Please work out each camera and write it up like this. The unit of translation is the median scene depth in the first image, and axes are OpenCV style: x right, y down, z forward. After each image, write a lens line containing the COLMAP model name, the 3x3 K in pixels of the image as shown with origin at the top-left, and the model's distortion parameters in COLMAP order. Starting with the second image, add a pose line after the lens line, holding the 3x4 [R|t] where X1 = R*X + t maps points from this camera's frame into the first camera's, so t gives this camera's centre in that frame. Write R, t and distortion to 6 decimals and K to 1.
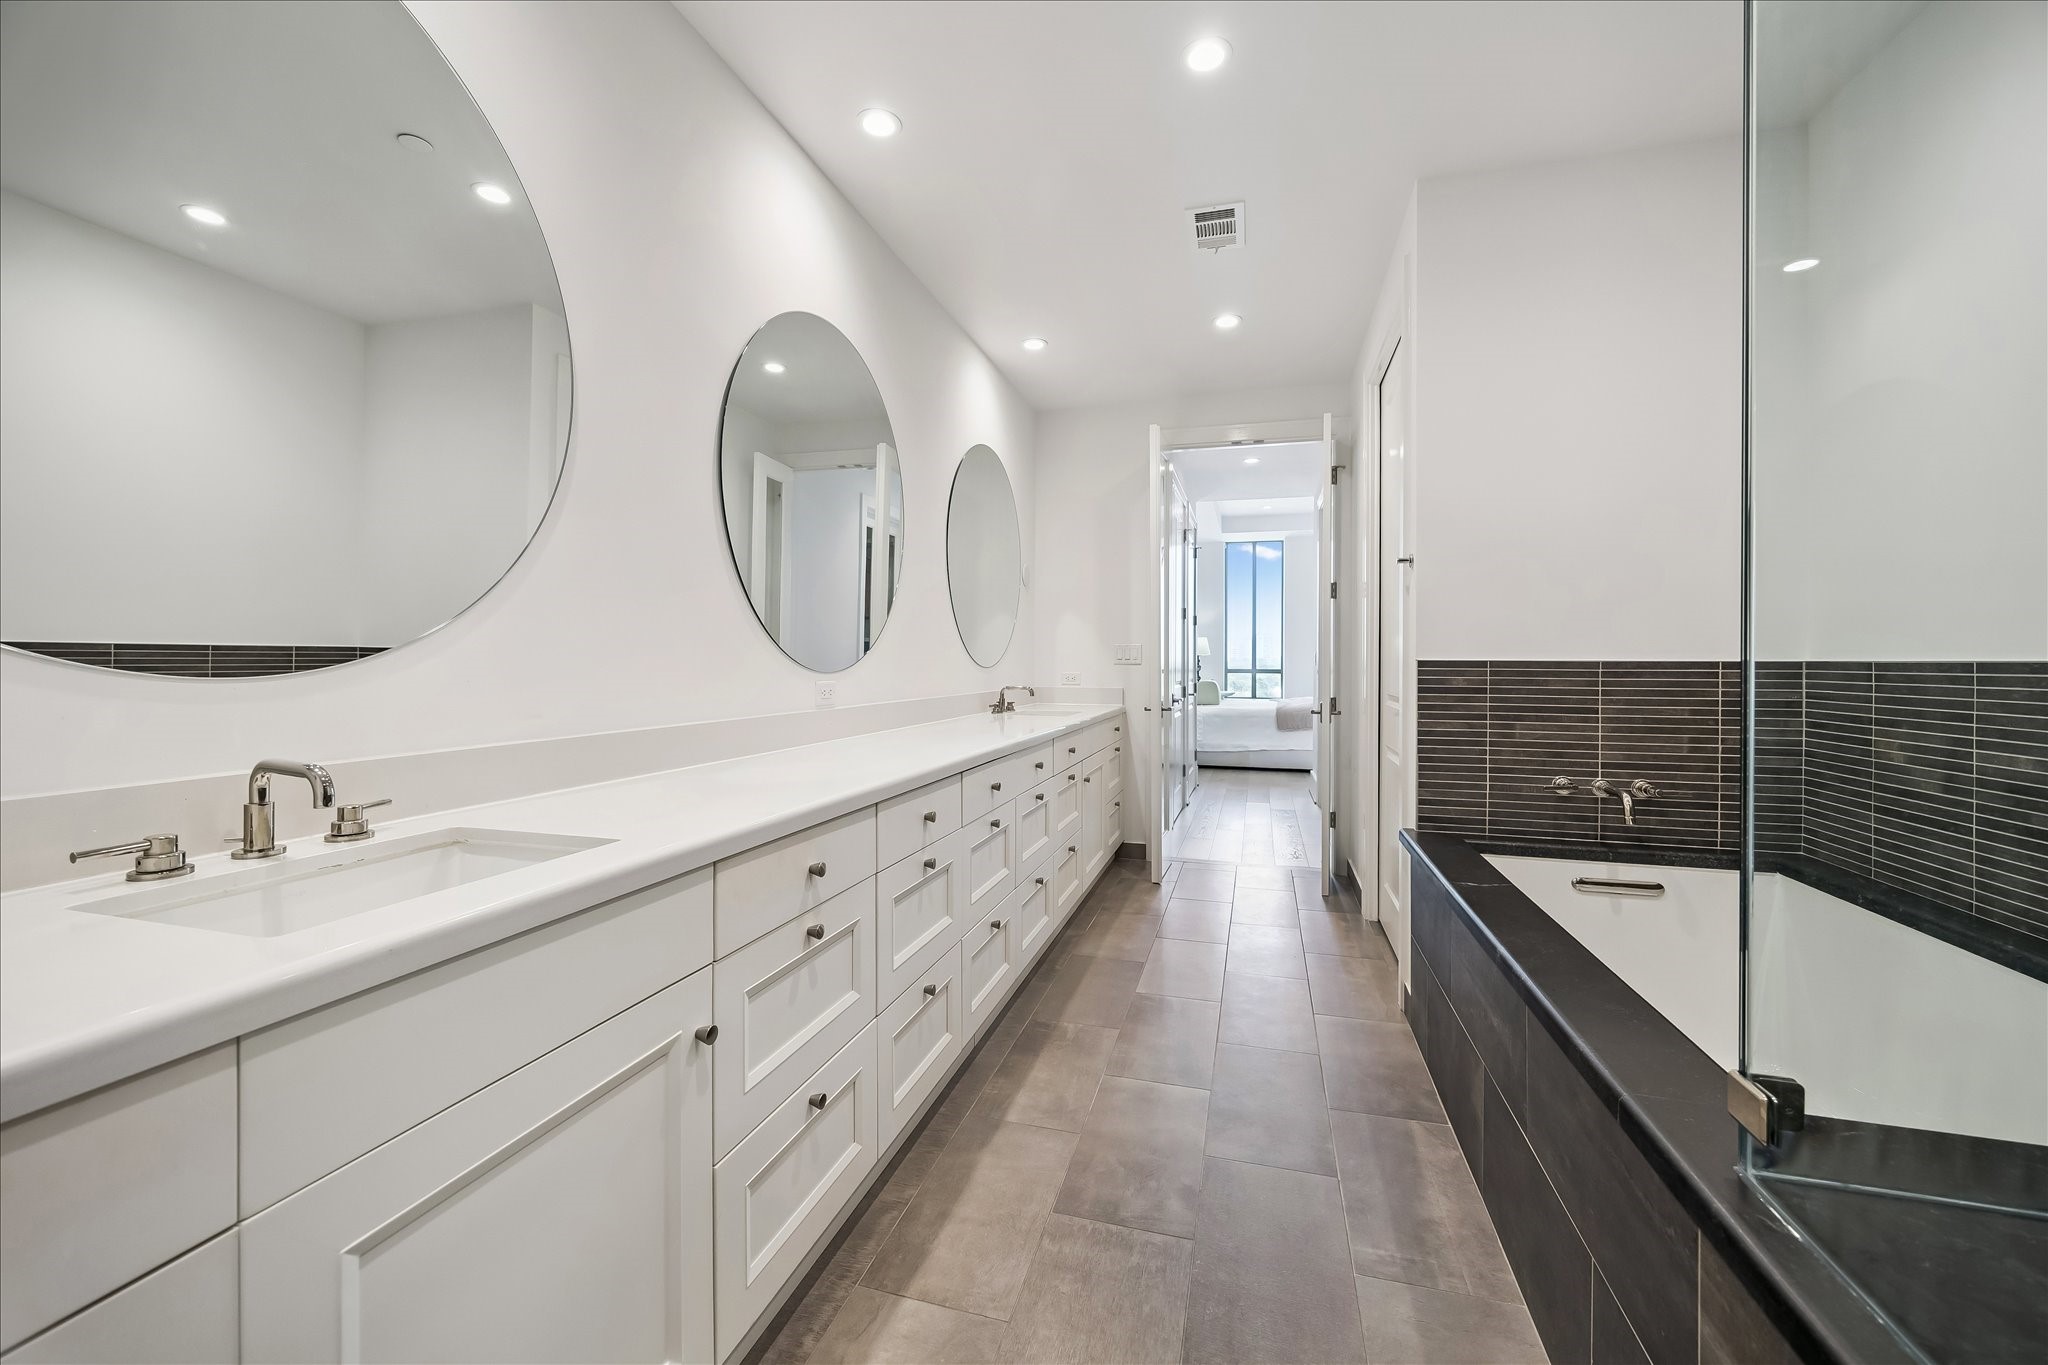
lens RADIAL K [[793.7, 0, 1025.0], [0, 793.7, 667.5], [0, 0, 1]] dist [-0.000531, -0.000176]
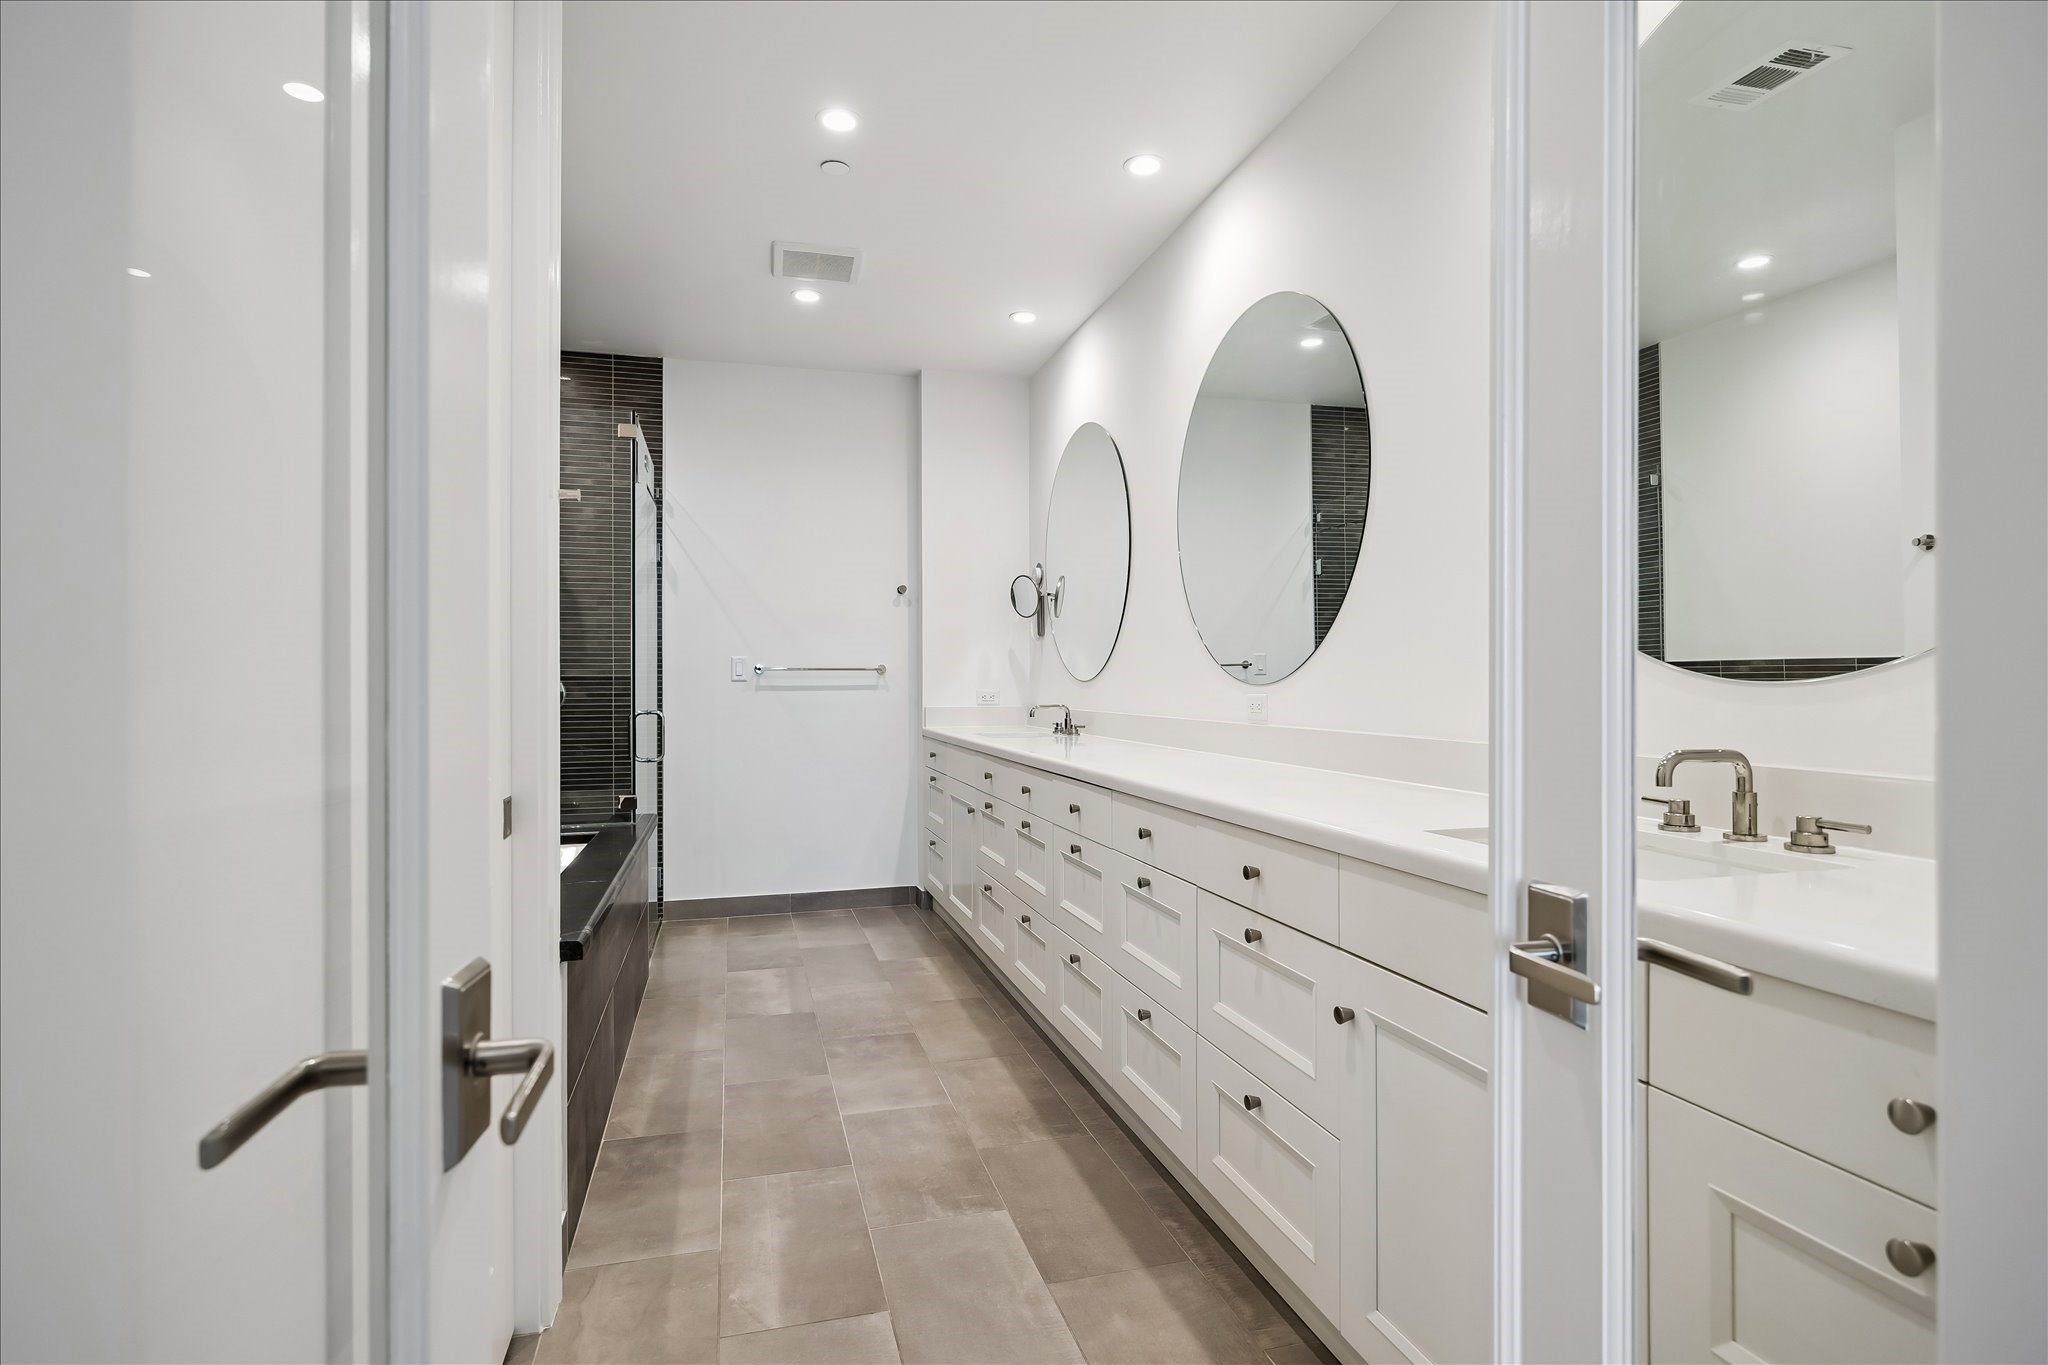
lens RADIAL K [[1030.9, 0, 1024.7], [0, 1030.9, 680.2], [0, 0, 1]] dist [-0.005142, 0.000960]
pose [[-0.845288, -0.000945, -0.534311, 0.758998], [-0.004577, 0.999975, 0.005472, -0.005198], [0.534292, 0.007071, -0.845270, 2.305123]]
